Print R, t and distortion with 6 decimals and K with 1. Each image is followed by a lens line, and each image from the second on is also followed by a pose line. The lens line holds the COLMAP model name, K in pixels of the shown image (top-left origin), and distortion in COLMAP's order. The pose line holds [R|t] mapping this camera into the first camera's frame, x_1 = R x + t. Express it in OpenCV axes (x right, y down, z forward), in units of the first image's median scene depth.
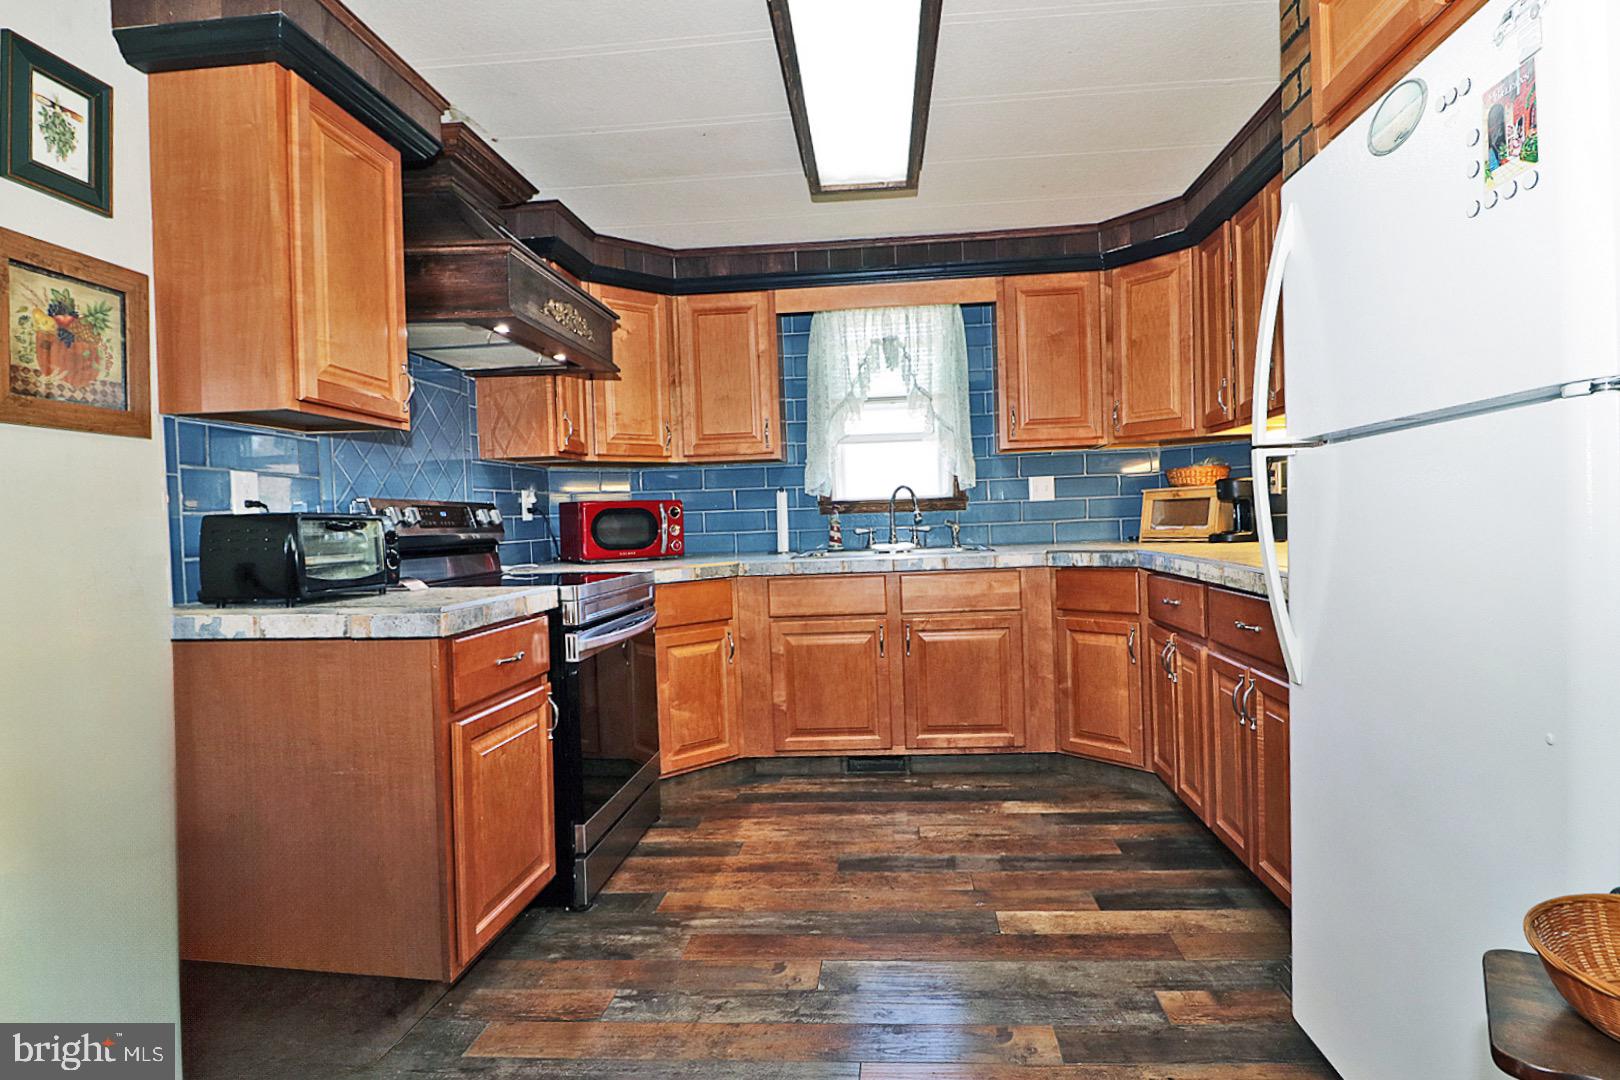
lens RADIAL K [[840.2, 0, 823.2], [0, 840.2, 547.9], [0, 0, 1]] dist [0.006536, -0.002545]
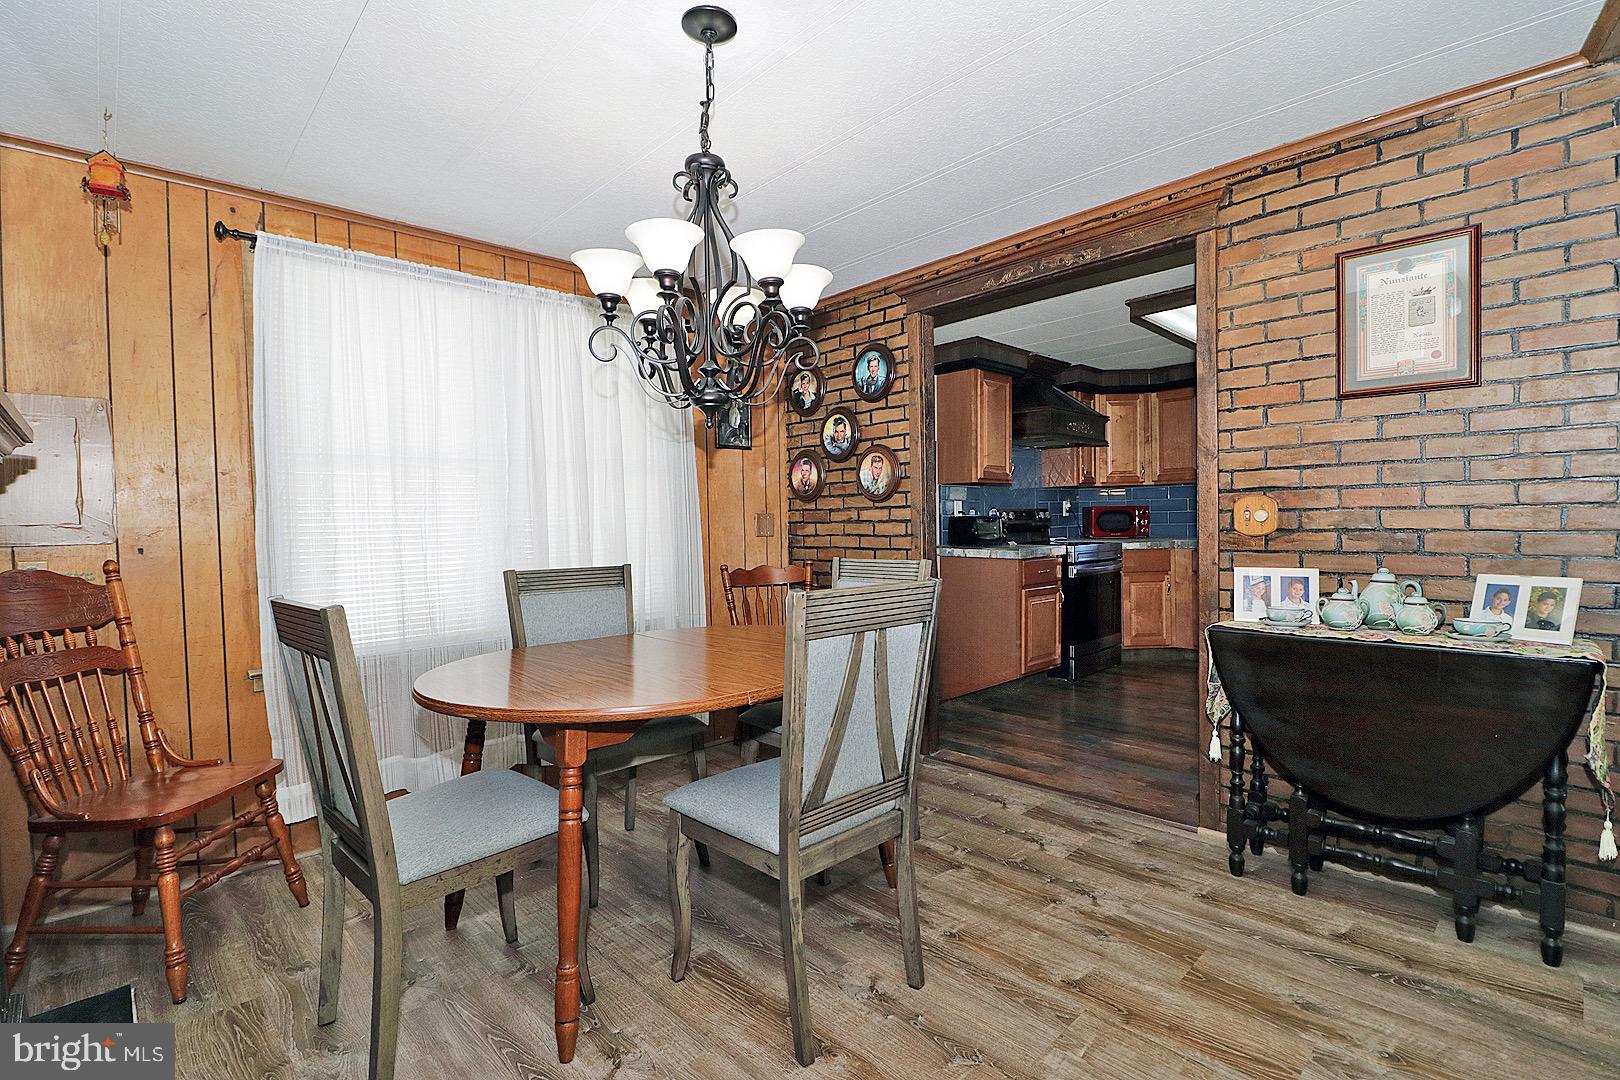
lens RADIAL K [[774.5, 0, 803.4], [0, 774.5, 547.2], [0, 0, 1]] dist [0.000610, -0.010471]
pose [[0.758946, 0.038724, -0.650001, 0.418556], [-0.025380, 0.999231, 0.029896, 0.000771], [0.650658, -0.006193, 0.759345, -0.890251]]
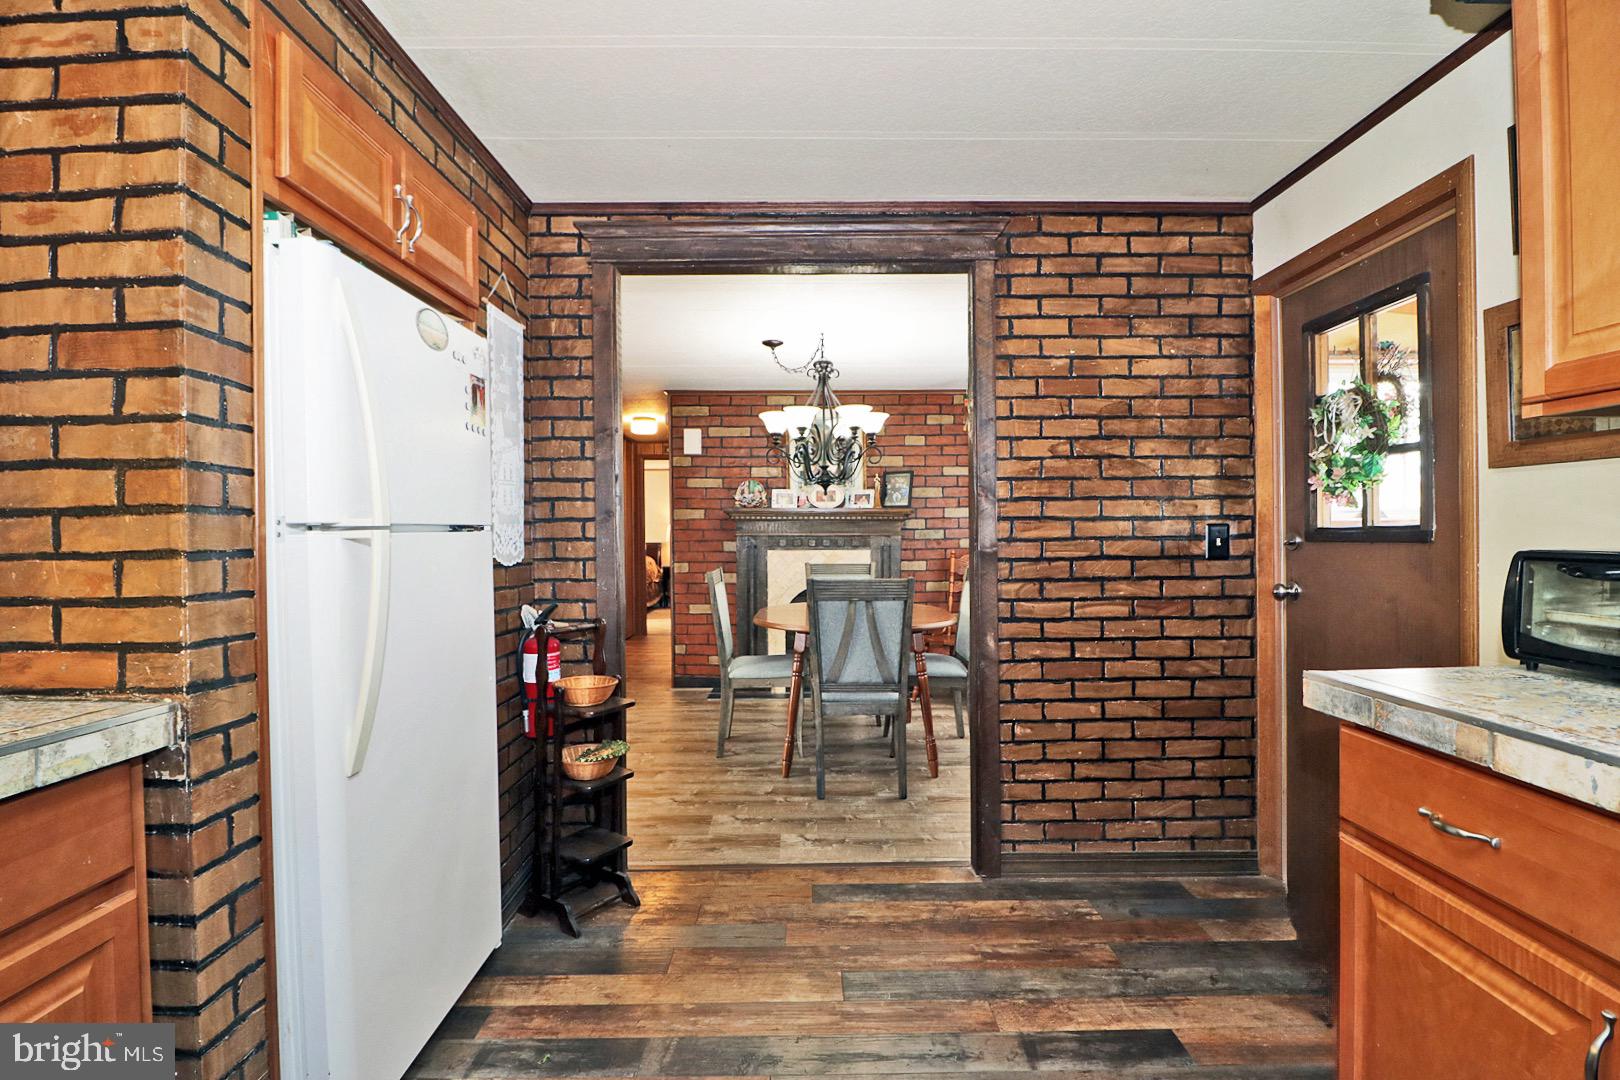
lens RADIAL K [[774.5, 0, 805.5], [0, 774.5, 535.9], [0, 0, 1]] dist [0.000610, -0.010471]
pose [[-0.995390, 0.039603, -0.087351, 0.060256], [0.036236, 0.998550, 0.039801, -0.061837], [0.088801, 0.036452, -0.995382, 0.937149]]
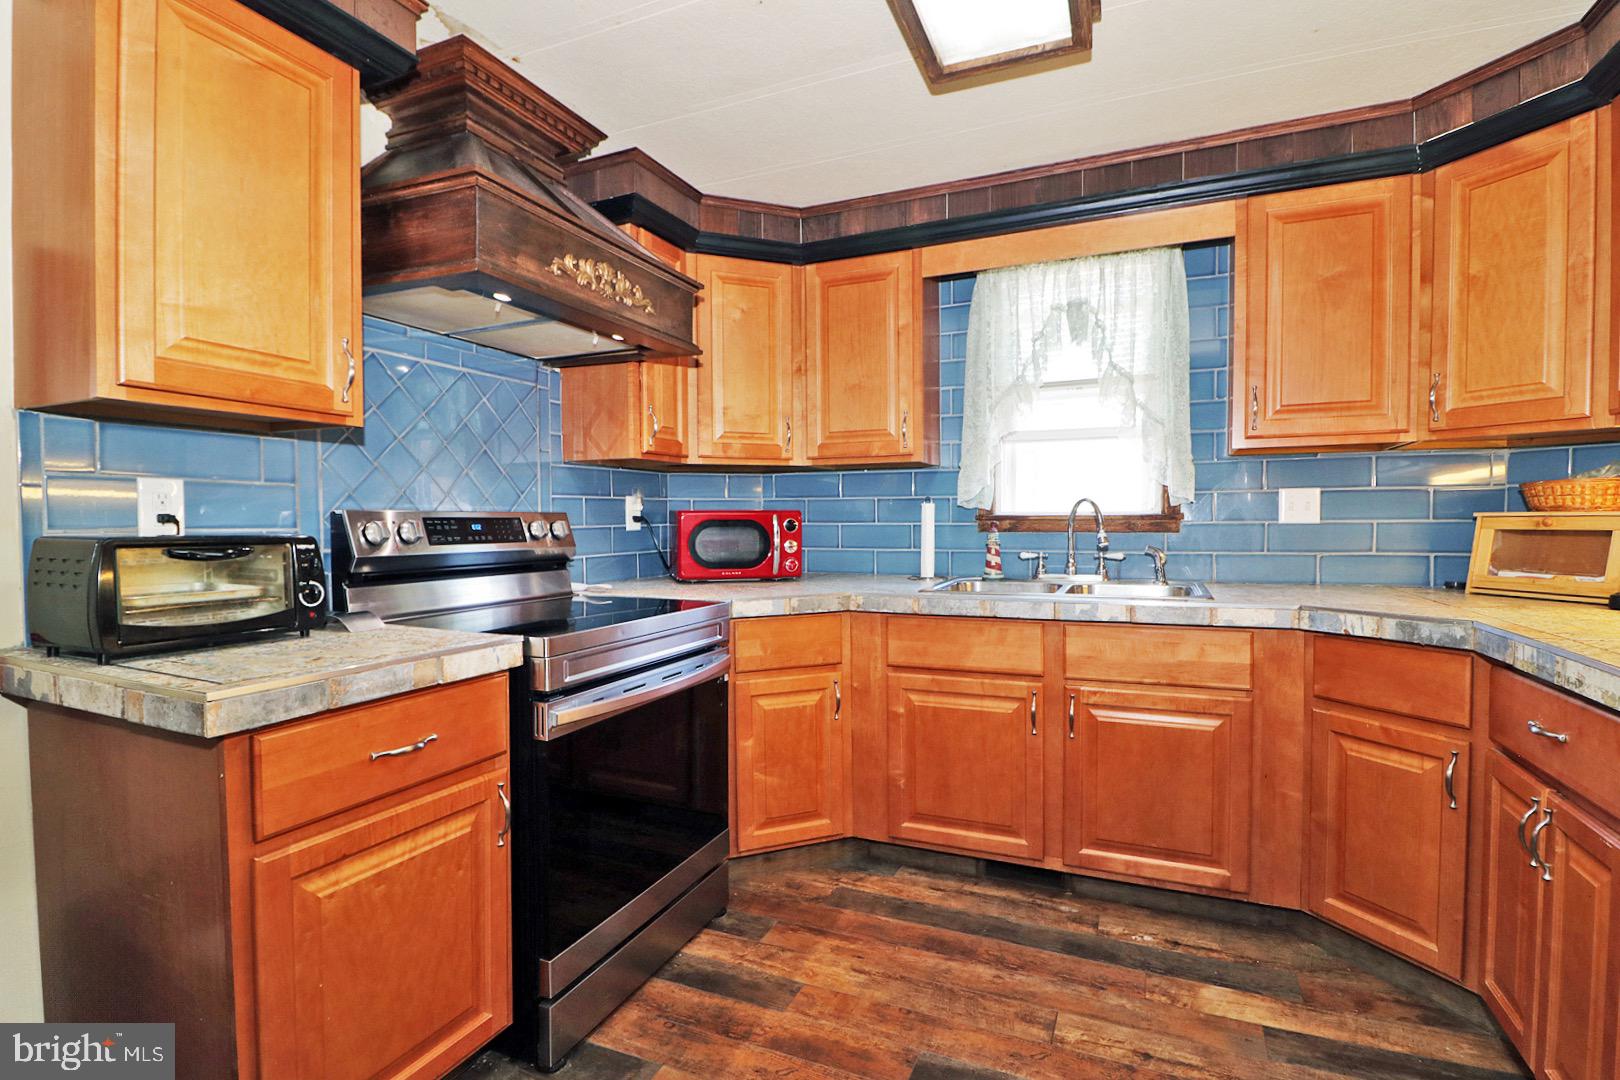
lens RADIAL K [[774.5, 0, 803.7], [0, 774.5, 549.5], [0, 0, 1]] dist [0.000610, -0.010471]
pose [[0.946624, 0.039841, -0.319868, 0.095575], [-0.036227, 0.999195, 0.017242, -0.037627], [0.320297, -0.004734, 0.947305, 0.321187]]
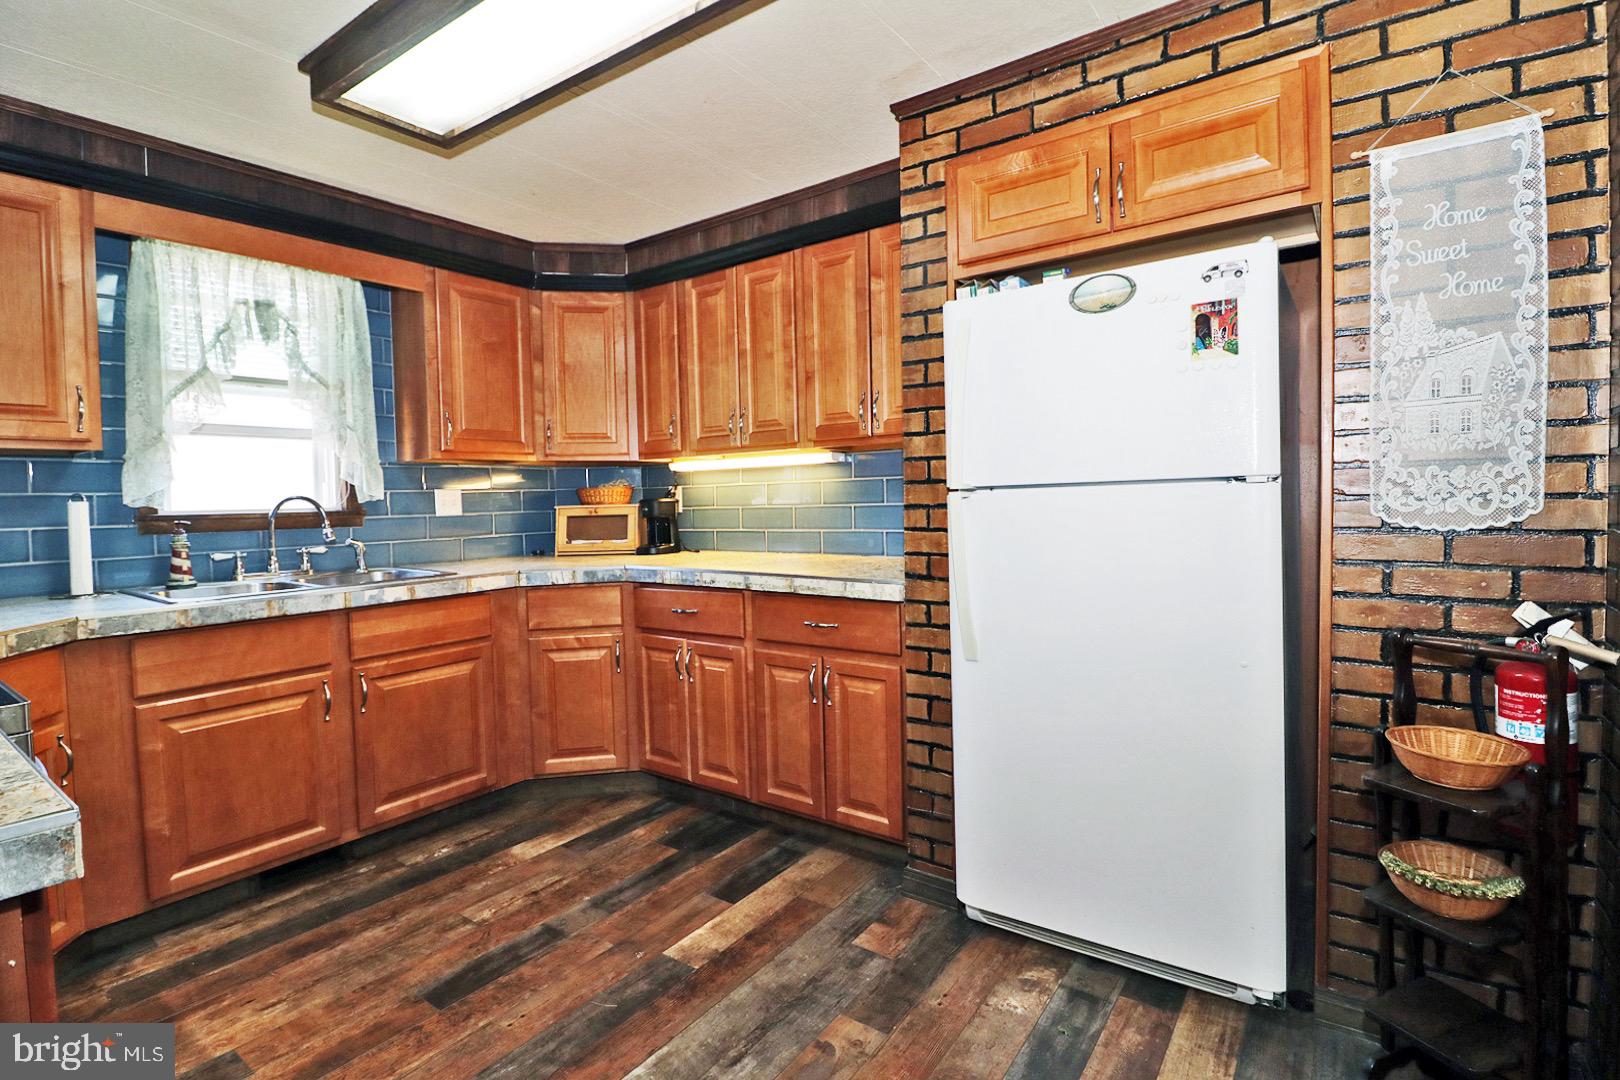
lens RADIAL K [[774.5, 0, 805.4], [0, 774.5, 525.1], [0, 0, 1]] dist [0.000610, -0.010471]
pose [[0.522234, -0.008761, 0.852757, -0.323469], [0.034832, 0.999332, -0.011065, -0.027746], [-0.852091, 0.035482, 0.522190, 0.271608]]
